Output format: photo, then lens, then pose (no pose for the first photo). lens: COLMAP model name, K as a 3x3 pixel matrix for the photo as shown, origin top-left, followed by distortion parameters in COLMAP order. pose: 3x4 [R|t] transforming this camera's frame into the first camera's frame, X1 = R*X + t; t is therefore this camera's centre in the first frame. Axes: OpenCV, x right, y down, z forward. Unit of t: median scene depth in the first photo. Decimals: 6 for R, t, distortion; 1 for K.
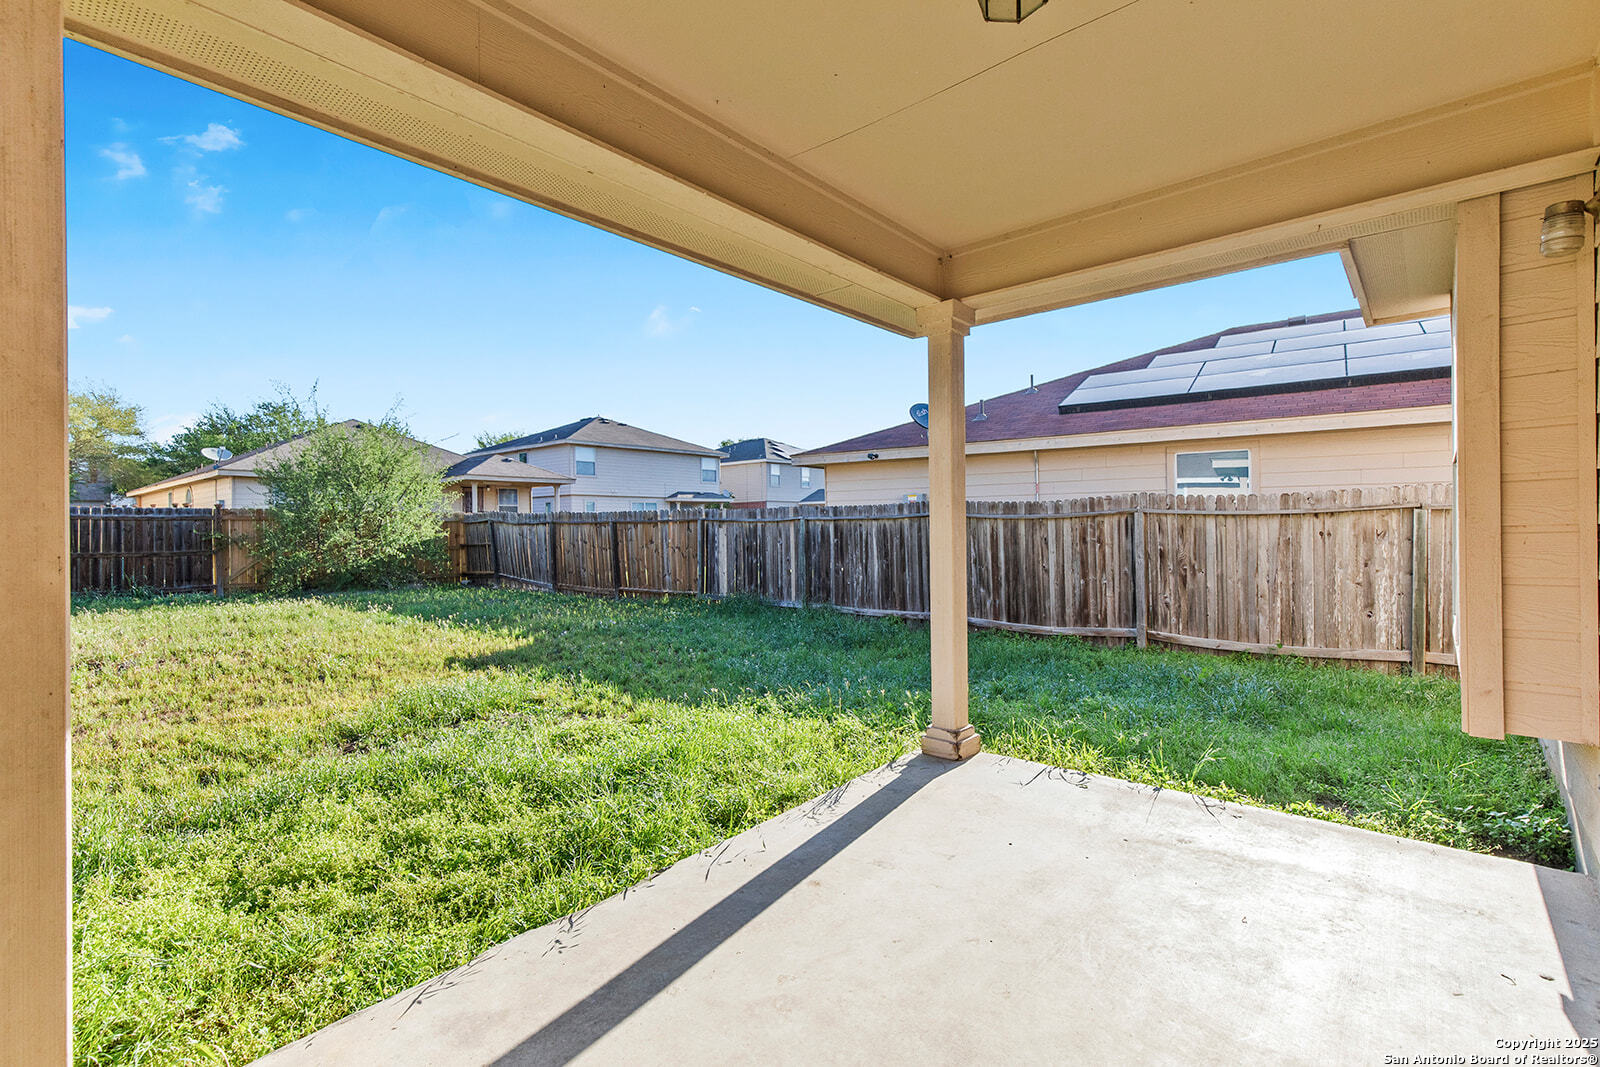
lens RADIAL K [[721.1, 0, 808.4], [0, 721.1, 523.4], [0, 0, 1]] dist [0.008042, -0.001008]
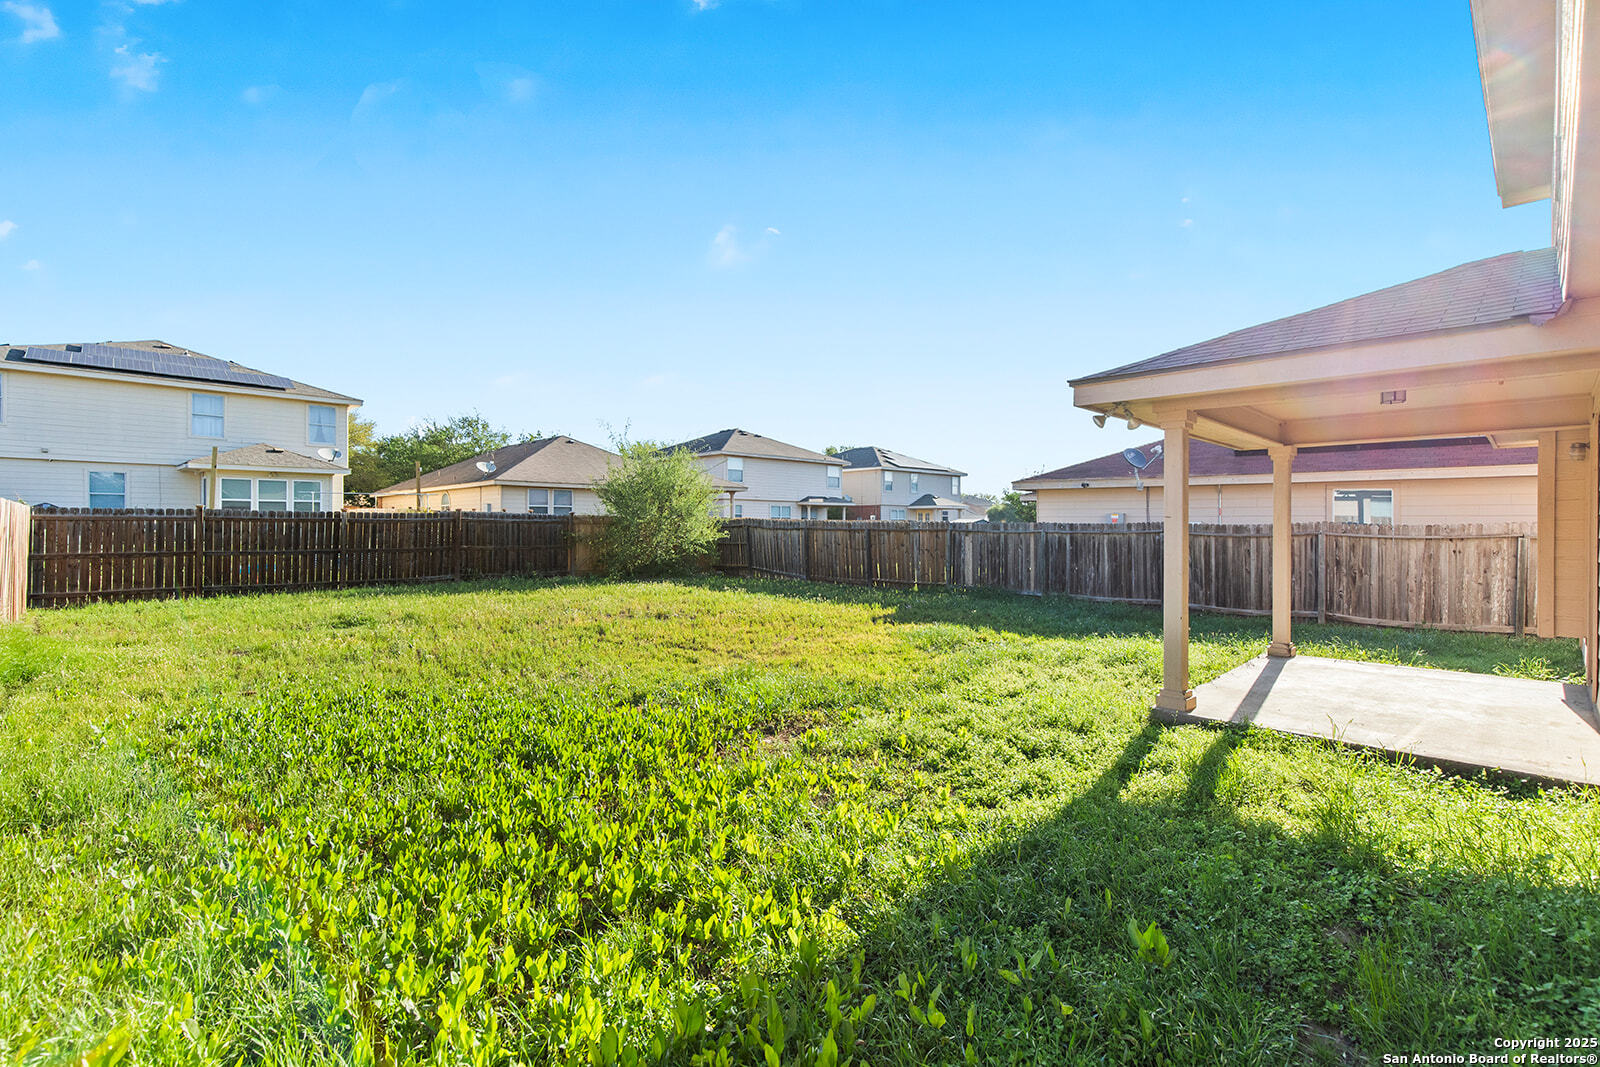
lens RADIAL K [[721.1, 0, 801.9], [0, 721.1, 525.3], [0, 0, 1]] dist [0.008042, -0.001008]
pose [[0.996435, 0.013953, -0.083201, -0.388643], [-0.013484, 0.999890, 0.006193, -0.022758], [0.083278, -0.005049, 0.996514, -0.465693]]
